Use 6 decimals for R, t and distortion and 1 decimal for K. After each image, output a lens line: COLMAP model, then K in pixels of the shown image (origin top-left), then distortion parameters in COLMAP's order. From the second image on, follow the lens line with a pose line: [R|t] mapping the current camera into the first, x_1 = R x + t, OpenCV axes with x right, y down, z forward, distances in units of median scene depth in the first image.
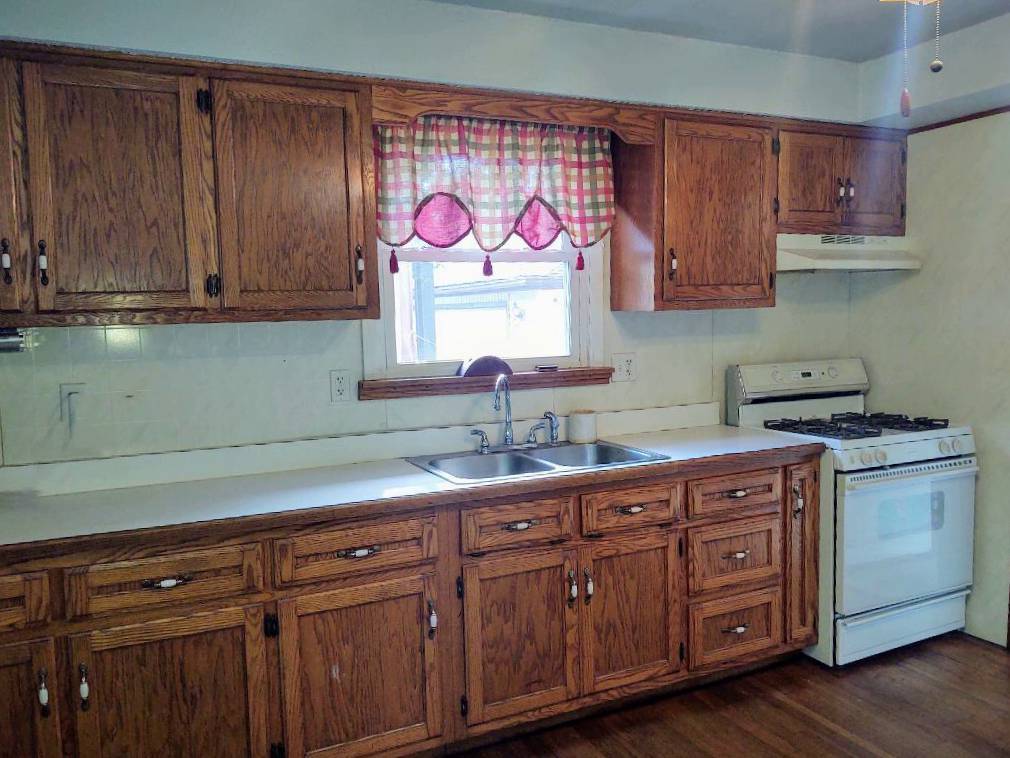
lens RADIAL K [[774.3, 0, 505.0], [0, 774.3, 379.0], [0, 0, 1]] dist [0.005646, 0.001019]
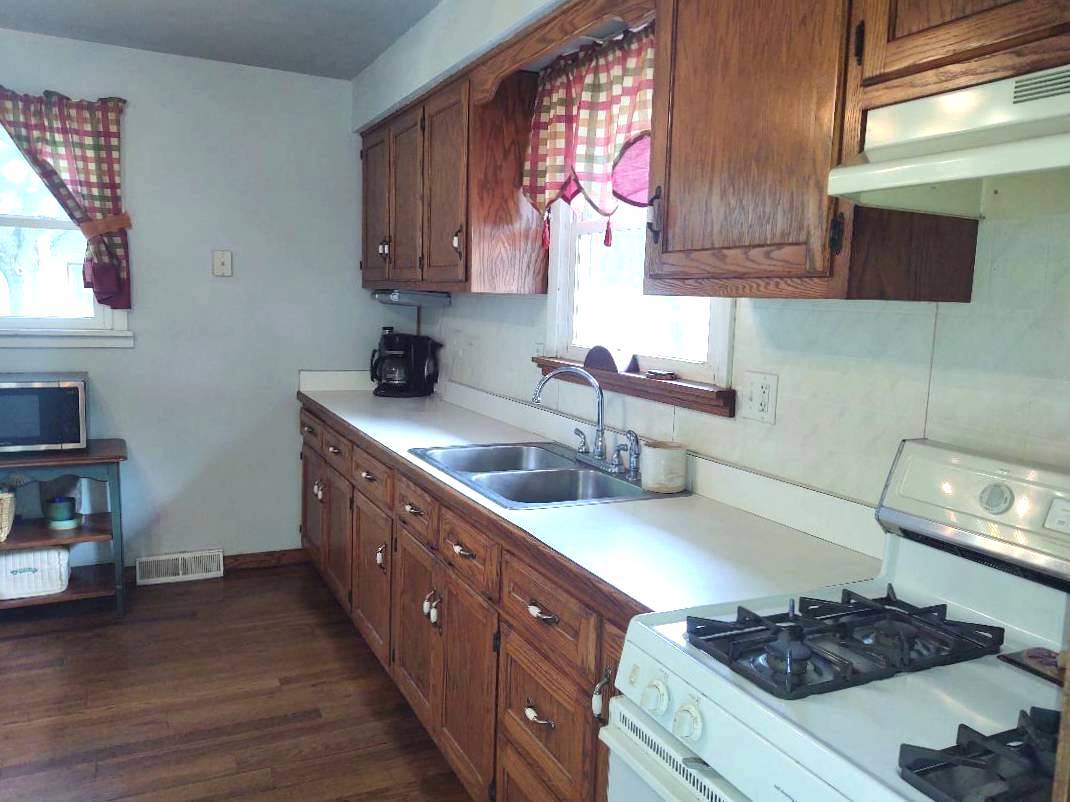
lens RADIAL K [[820.3, 0, 535.0], [0, 820.3, 401.0], [0, 0, 1]] dist [0.005646, 0.001019]
pose [[0.031640, 0.151656, -0.987927, 0.819301], [-0.116277, 0.982269, 0.147063, -0.089285], [0.992713, 0.110220, 0.048713, 0.875590]]
